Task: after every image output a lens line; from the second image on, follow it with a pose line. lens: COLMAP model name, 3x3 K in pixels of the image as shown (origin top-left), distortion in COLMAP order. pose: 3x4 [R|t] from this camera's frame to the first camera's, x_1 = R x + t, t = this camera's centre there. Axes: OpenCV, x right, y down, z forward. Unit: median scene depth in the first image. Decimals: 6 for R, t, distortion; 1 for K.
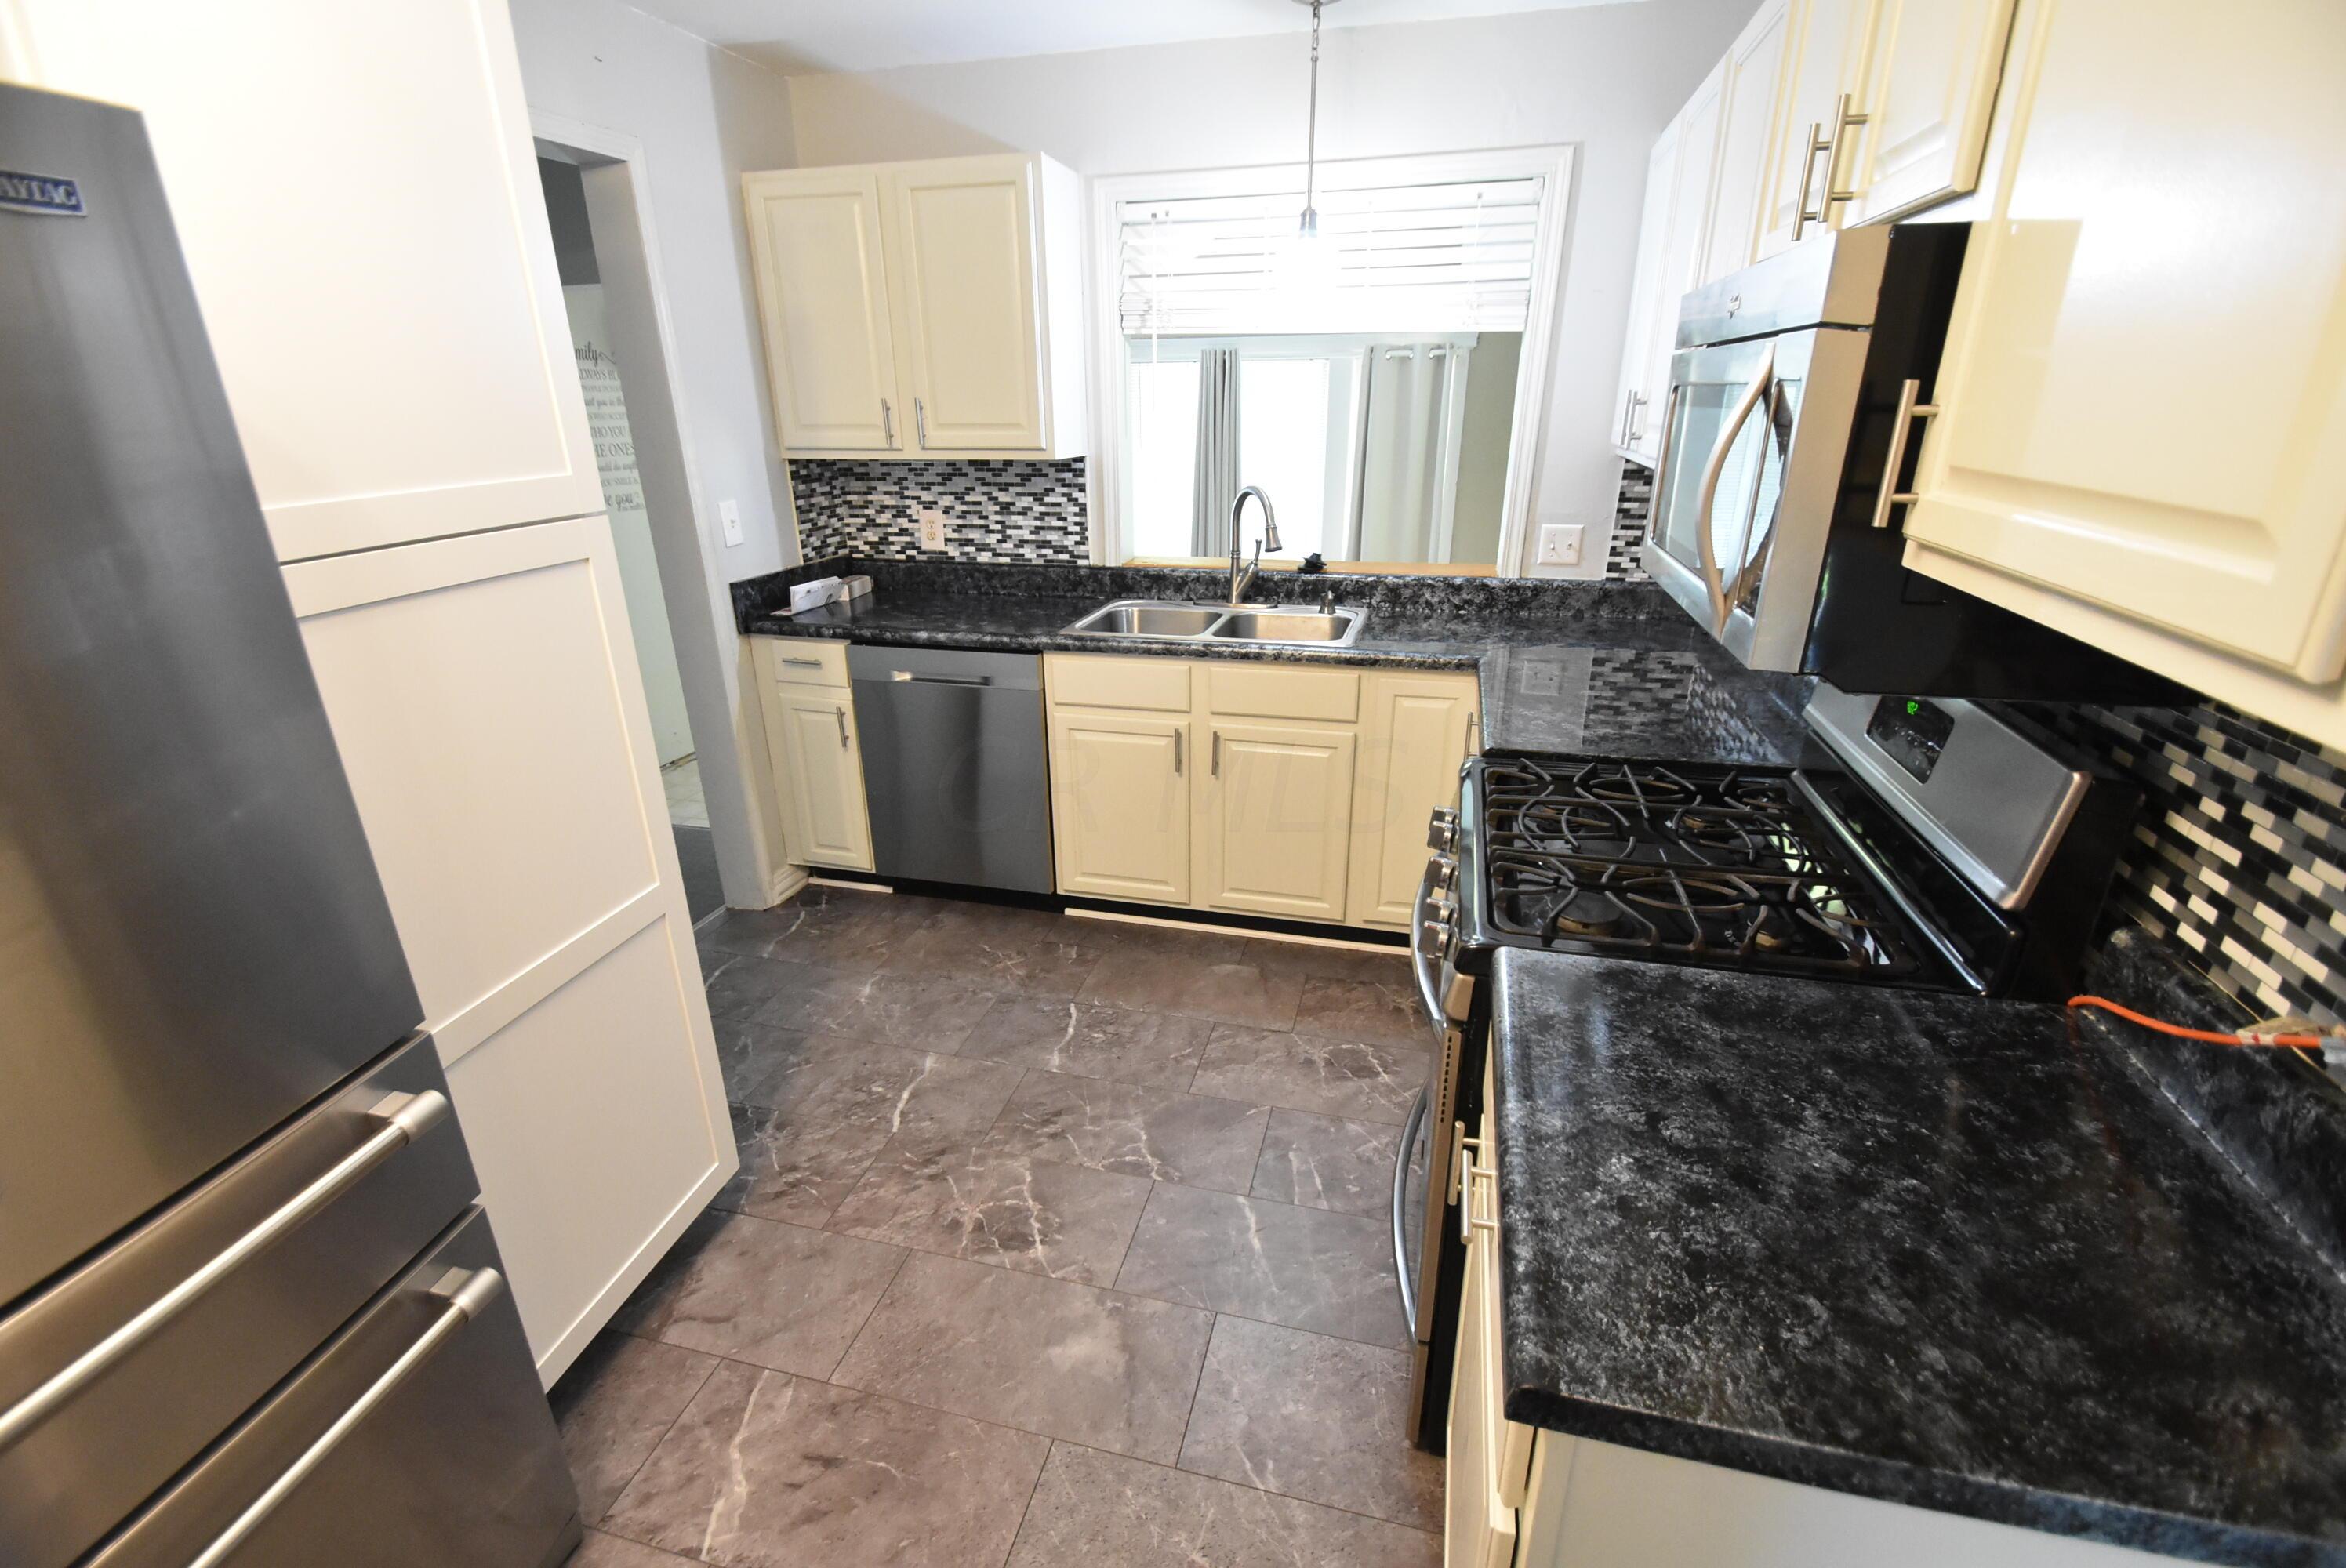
lens RADIAL K [[1038.7, 0, 1170.1], [0, 1038.7, 821.1], [0, 0, 1]] dist [0.018812, -0.016294]
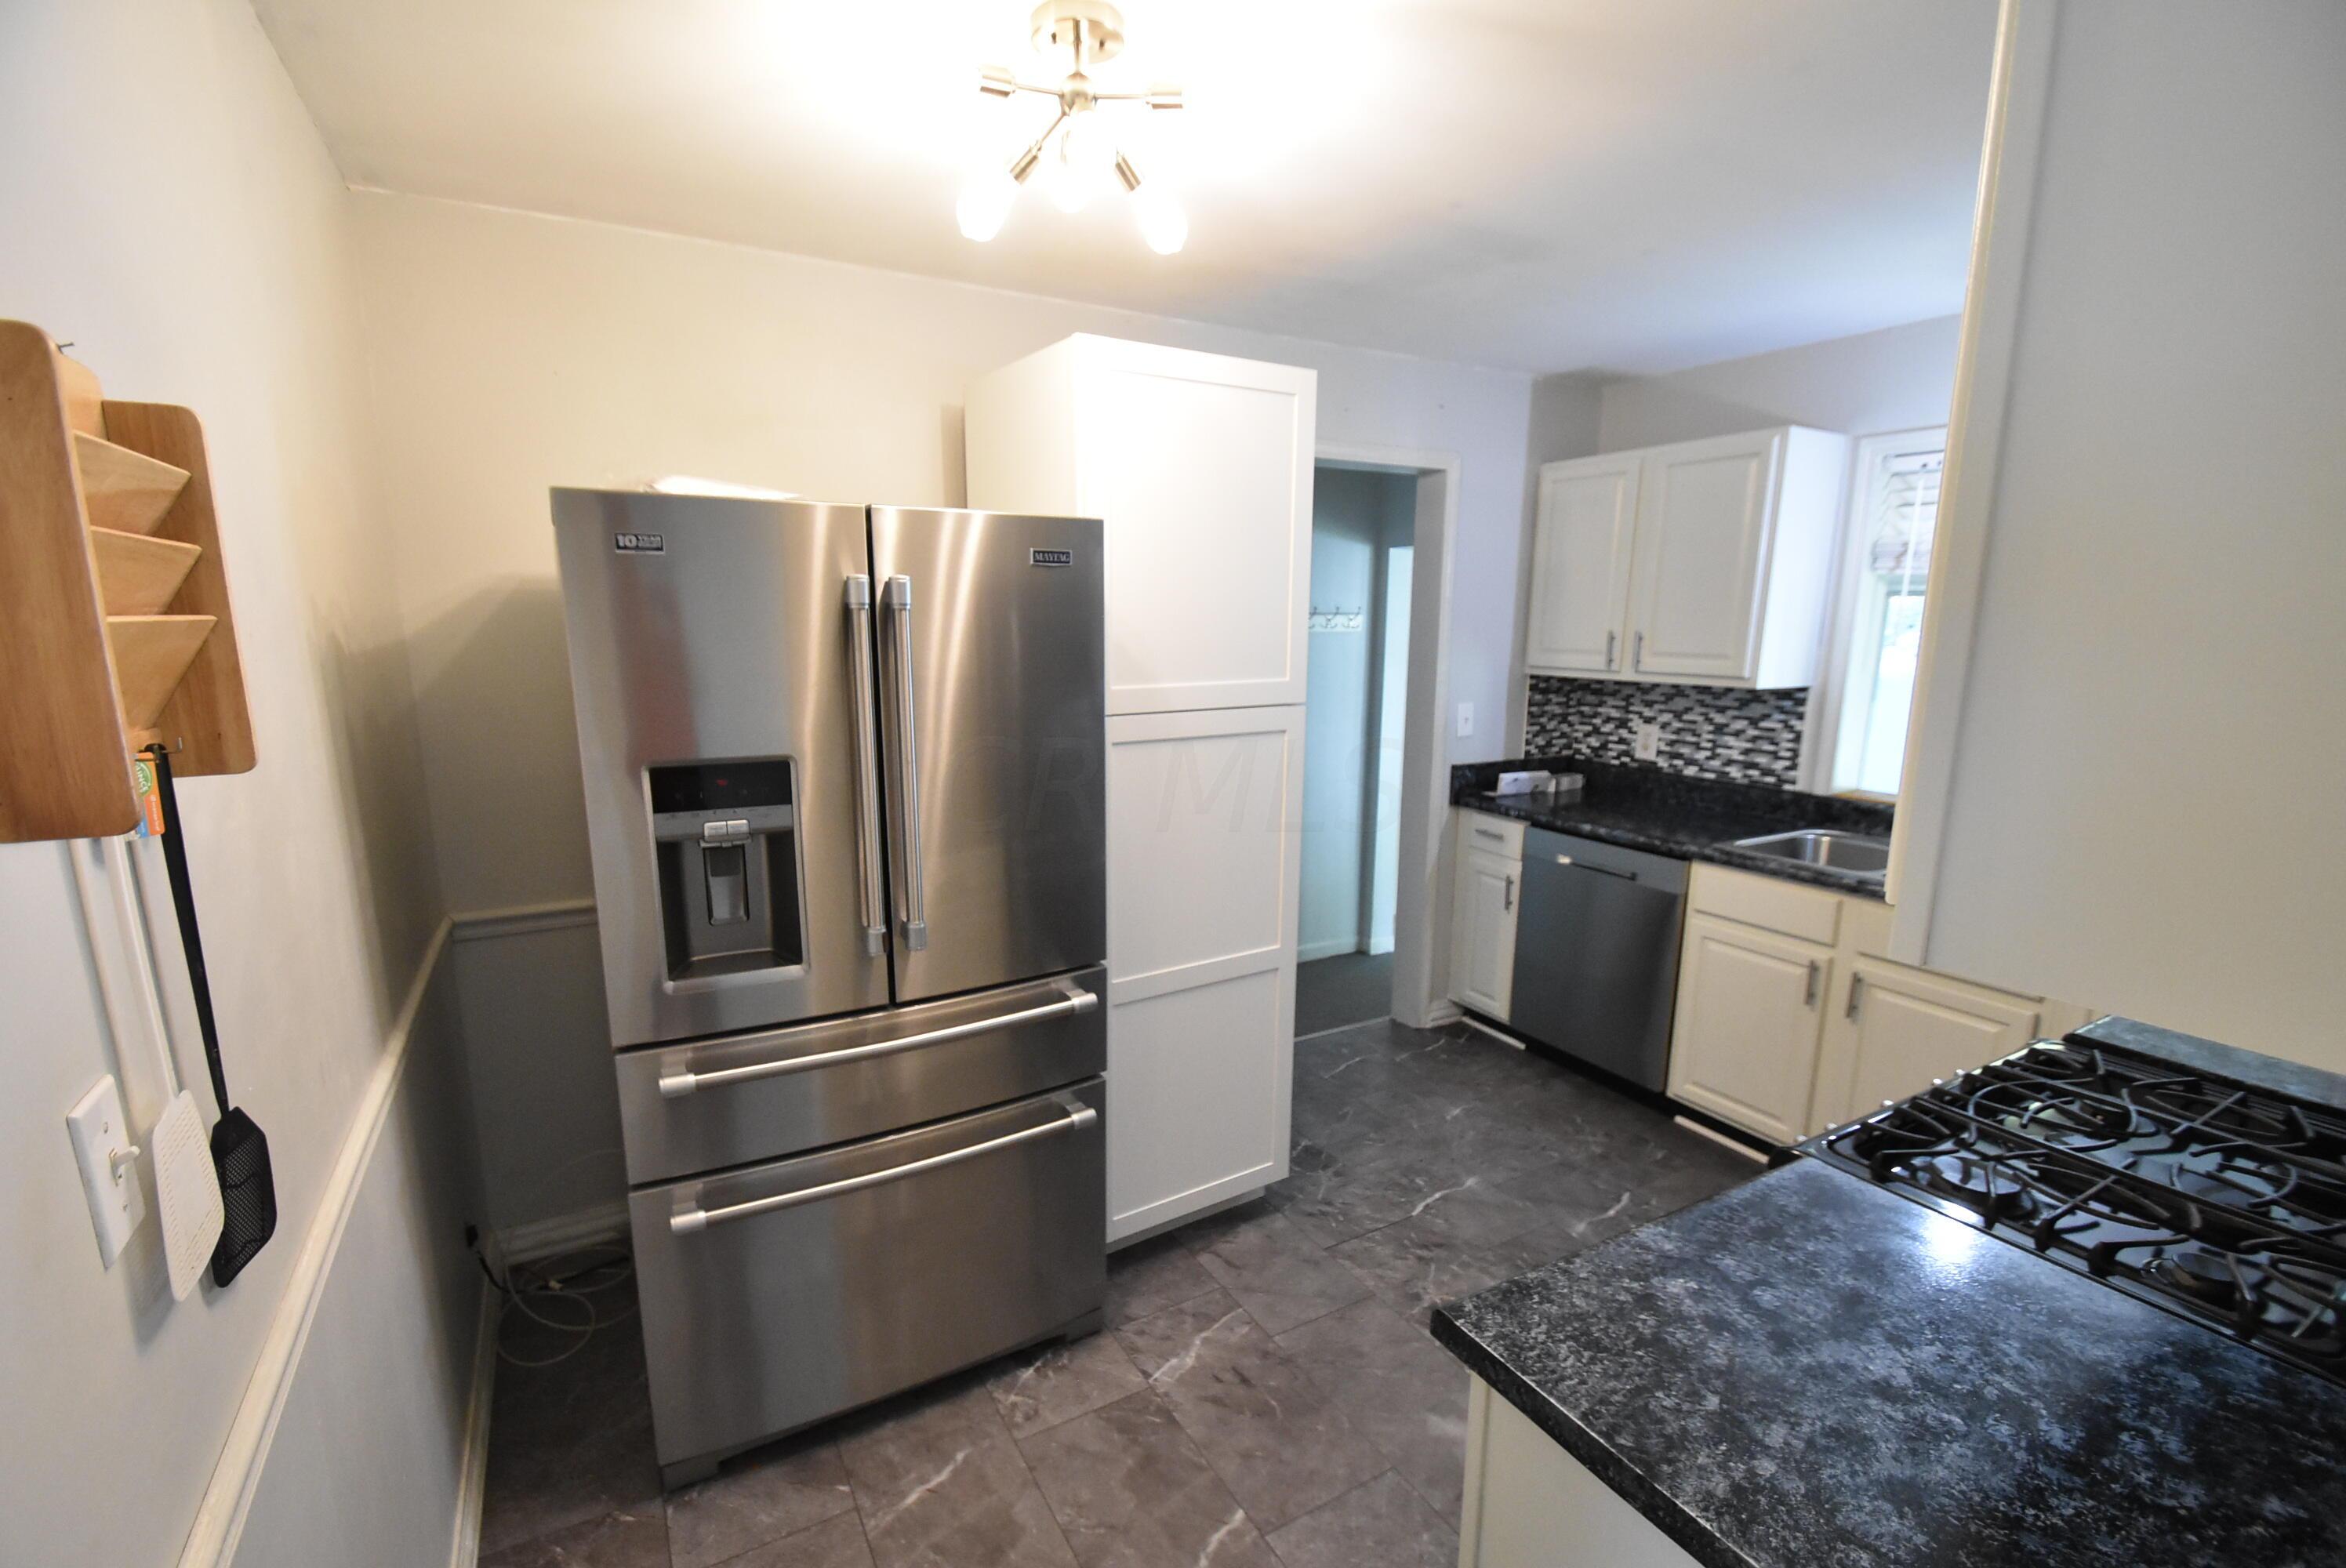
lens RADIAL K [[1033.7, 0, 1169.0], [0, 1033.7, 817.2], [0, 0, 1]] dist [0.017909, -0.017247]
pose [[0.699033, 0.150788, -0.699011, 0.215999], [-0.279579, 0.957338, -0.073075, 0.019517], [0.658171, 0.246510, 0.711368, -0.100844]]
